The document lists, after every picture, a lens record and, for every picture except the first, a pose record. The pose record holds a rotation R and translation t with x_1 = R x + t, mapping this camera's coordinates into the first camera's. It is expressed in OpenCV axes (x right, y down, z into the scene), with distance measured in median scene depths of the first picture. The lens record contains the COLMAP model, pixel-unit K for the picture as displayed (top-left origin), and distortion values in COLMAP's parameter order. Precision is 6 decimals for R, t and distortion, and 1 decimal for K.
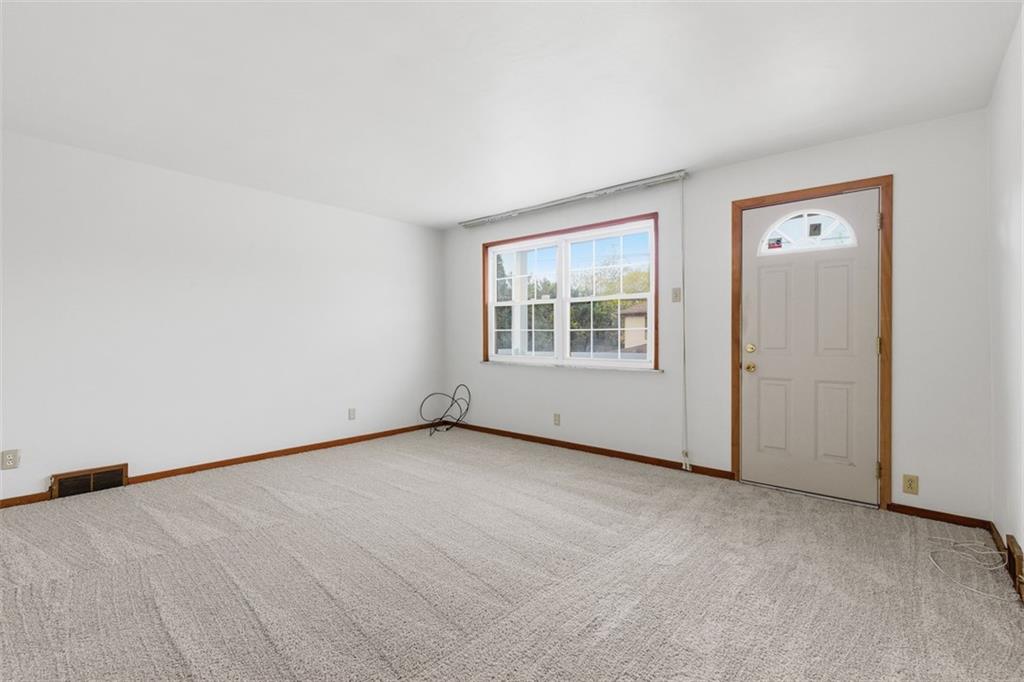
lens RADIAL K [[458.6, 0, 519.9], [0, 458.6, 337.9], [0, 0, 1]] dist [-0.001564, -0.000016]
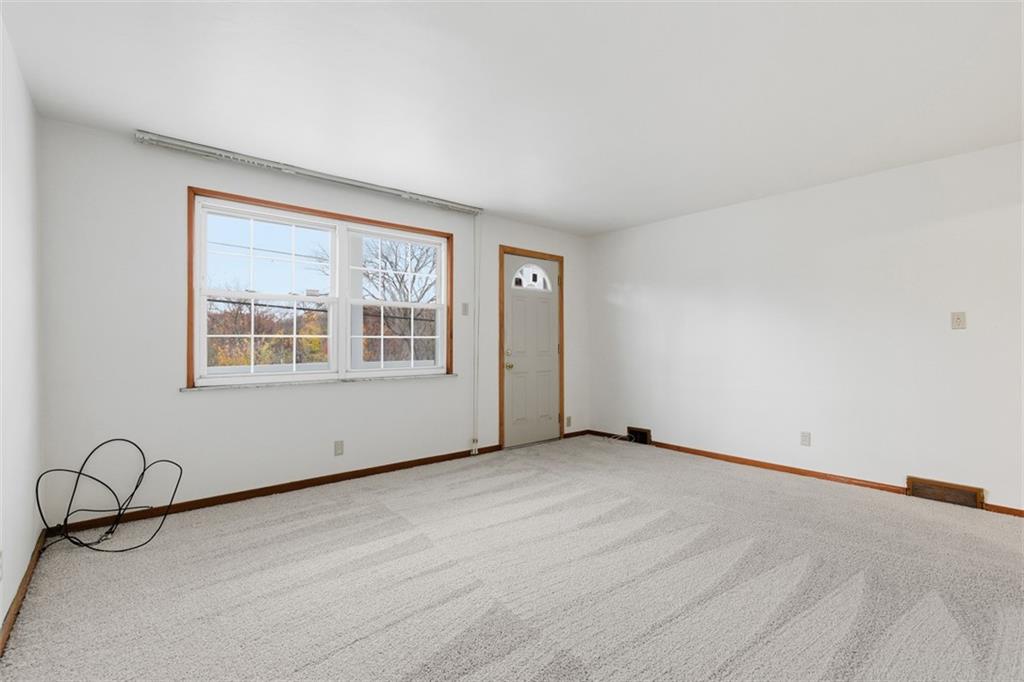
lens RADIAL K [[458.6, 0, 517.6], [0, 458.6, 339.3], [0, 0, 1]] dist [-0.001564, -0.000016]
pose [[0.165533, 0.008386, 0.986169, -0.810899], [0.004812, 0.999945, -0.009311, -0.004338], [-0.986192, 0.006287, 0.165484, 0.680459]]
